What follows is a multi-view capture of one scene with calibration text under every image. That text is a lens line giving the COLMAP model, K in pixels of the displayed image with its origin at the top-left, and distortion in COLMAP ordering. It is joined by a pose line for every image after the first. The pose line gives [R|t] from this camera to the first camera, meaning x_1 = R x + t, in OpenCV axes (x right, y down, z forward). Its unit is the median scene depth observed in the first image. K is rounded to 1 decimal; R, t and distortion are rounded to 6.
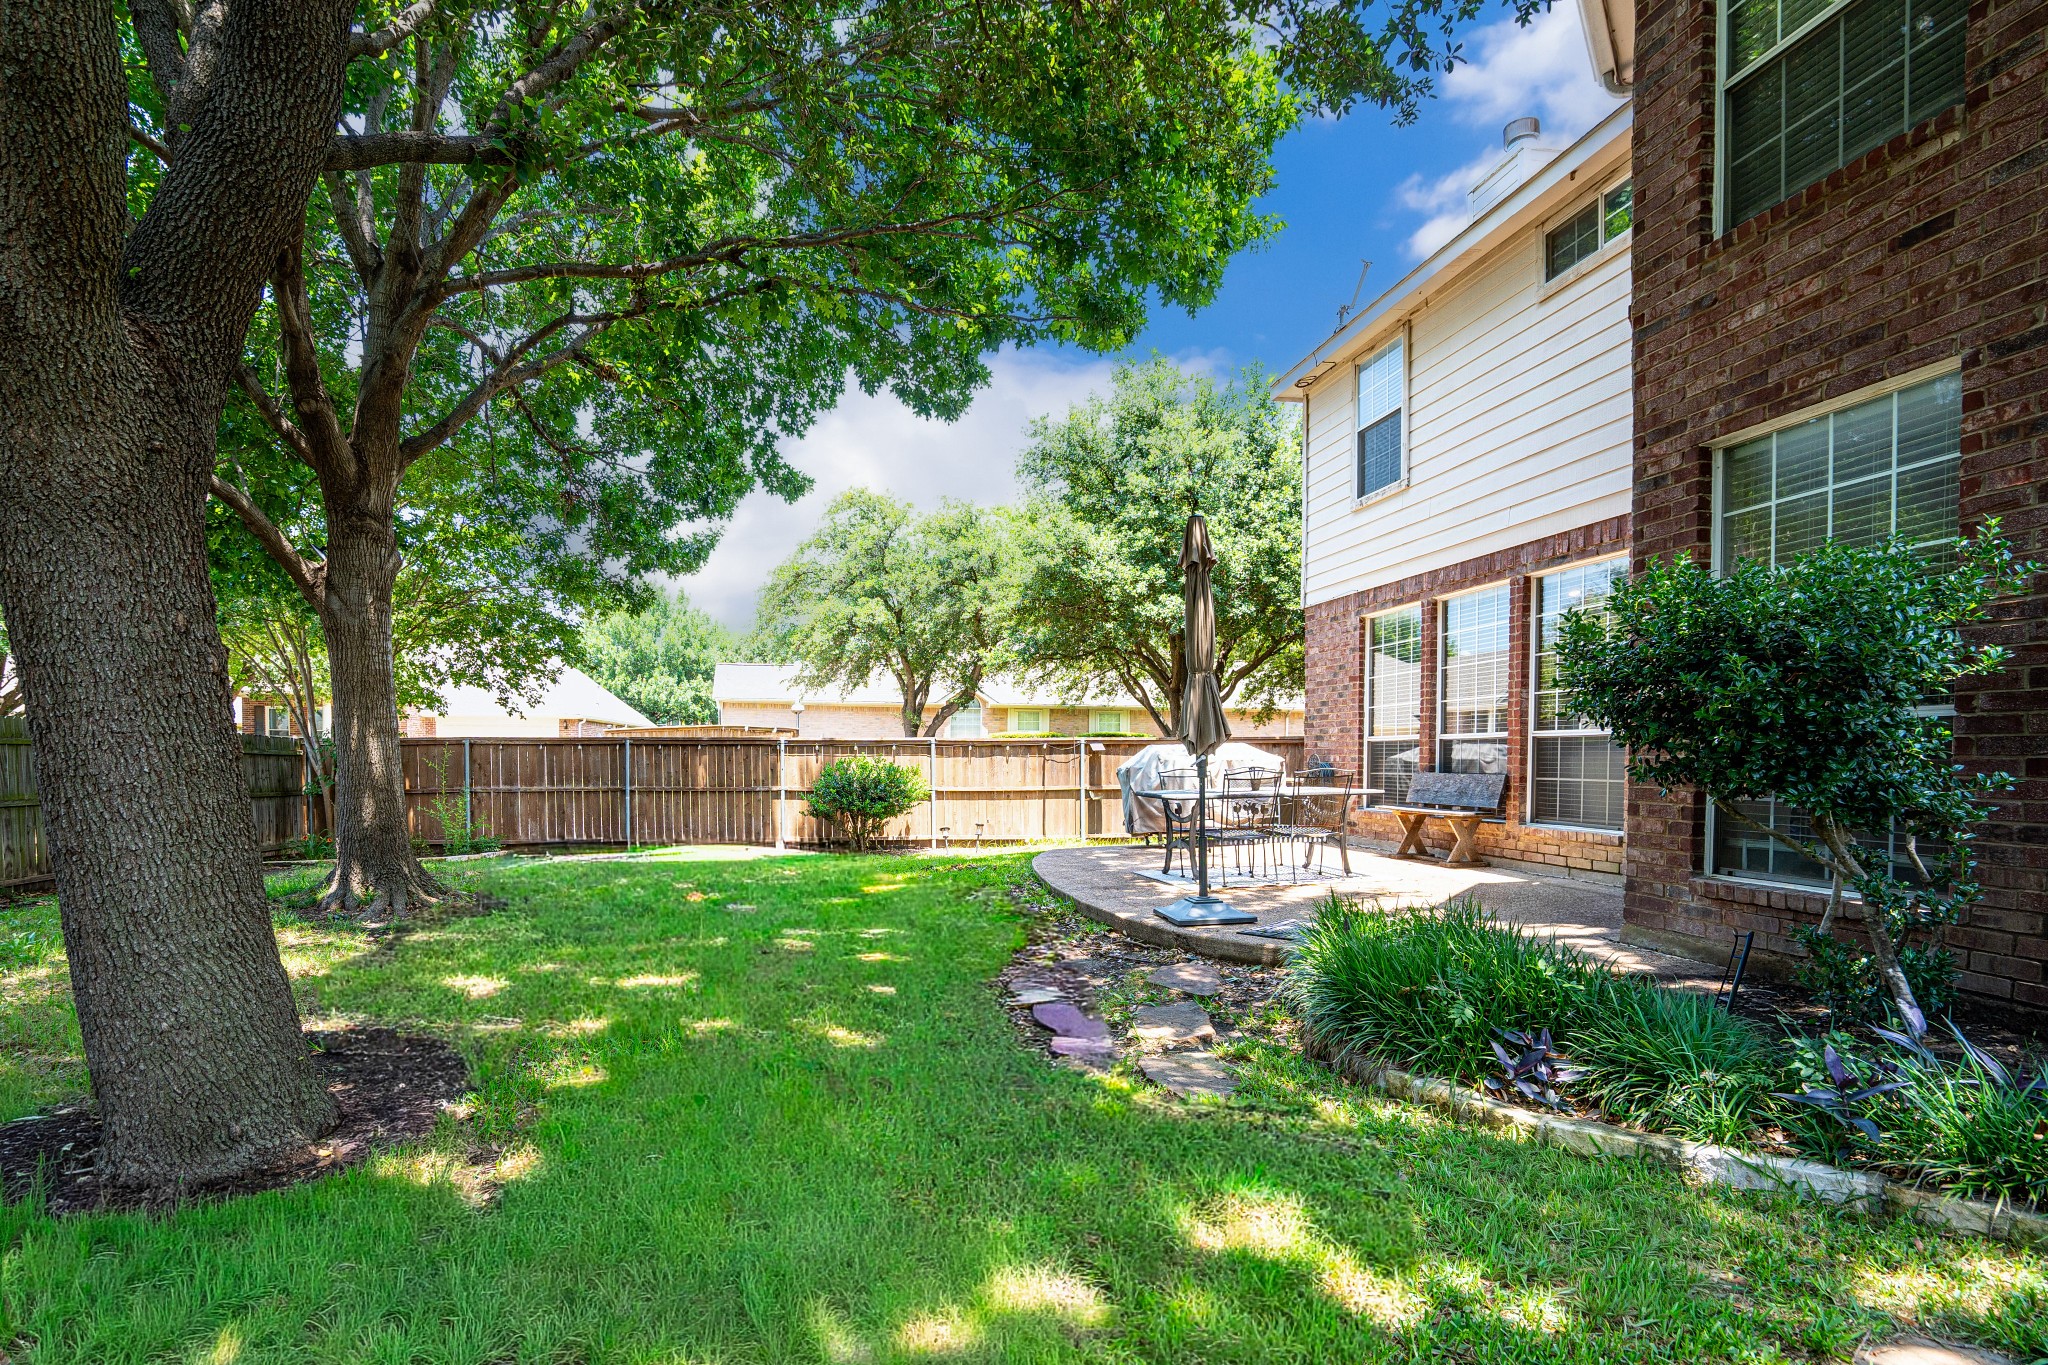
lens RADIAL K [[989.7, 0, 936.6], [0, 989.7, 757.8], [0, 0, 1]] dist [-0.017164, 0.015874]
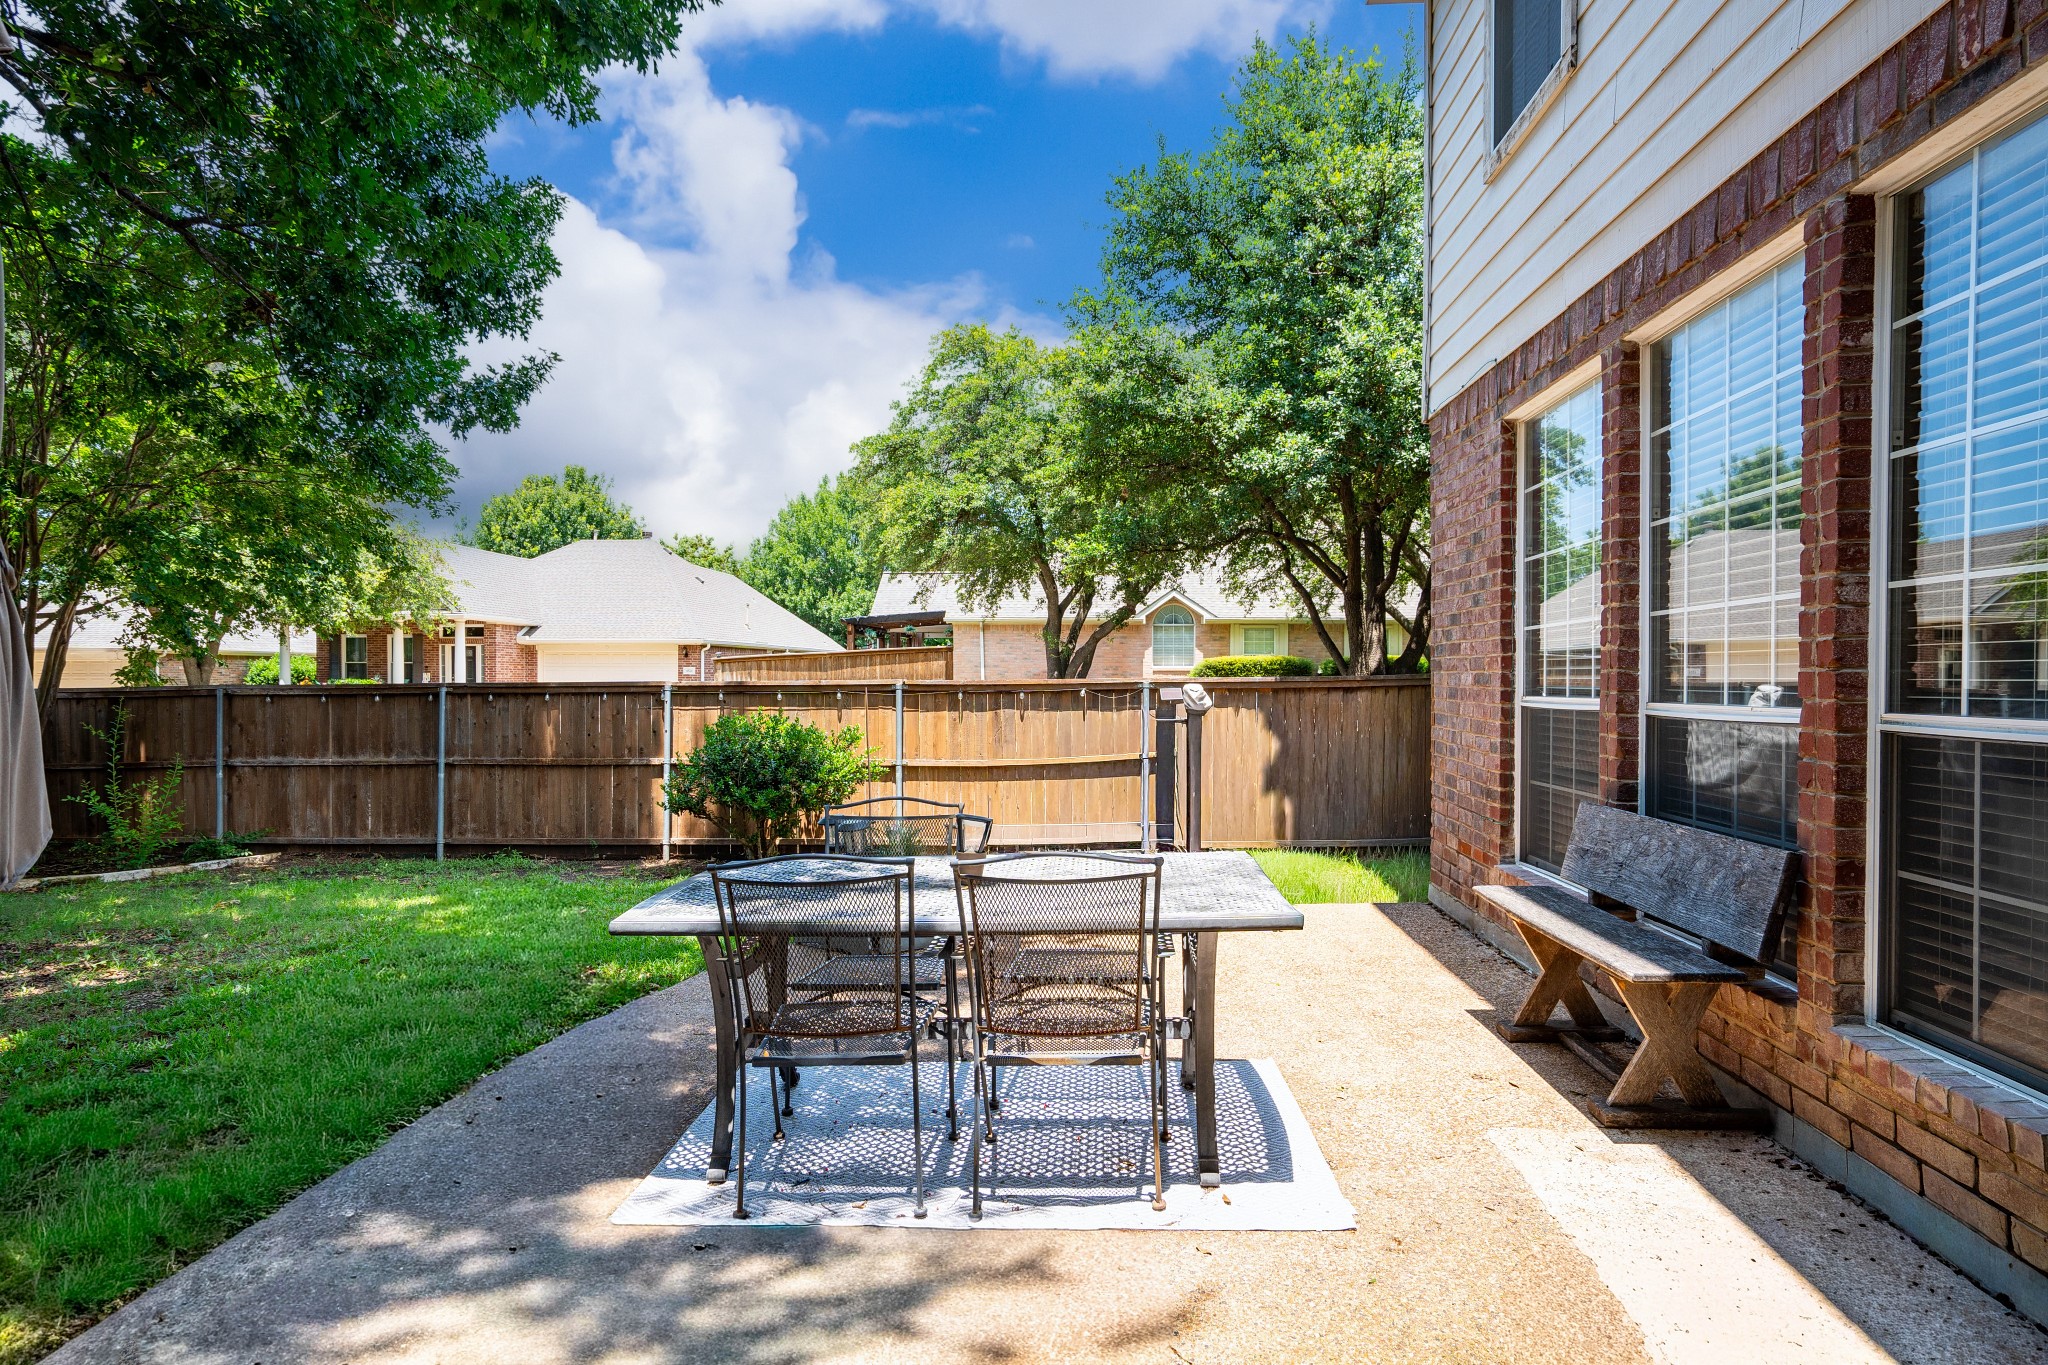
lens RADIAL K [[1154.1, 0, 1028.3], [0, 1154.1, 678.6], [0, 0, 1]] dist [0.017493, 0.003369]
pose [[0.983672, -0.006338, -0.179859, 0.313902], [0.005911, 0.999978, -0.002908, -0.028705], [0.179874, 0.001797, 0.983688, 0.459958]]
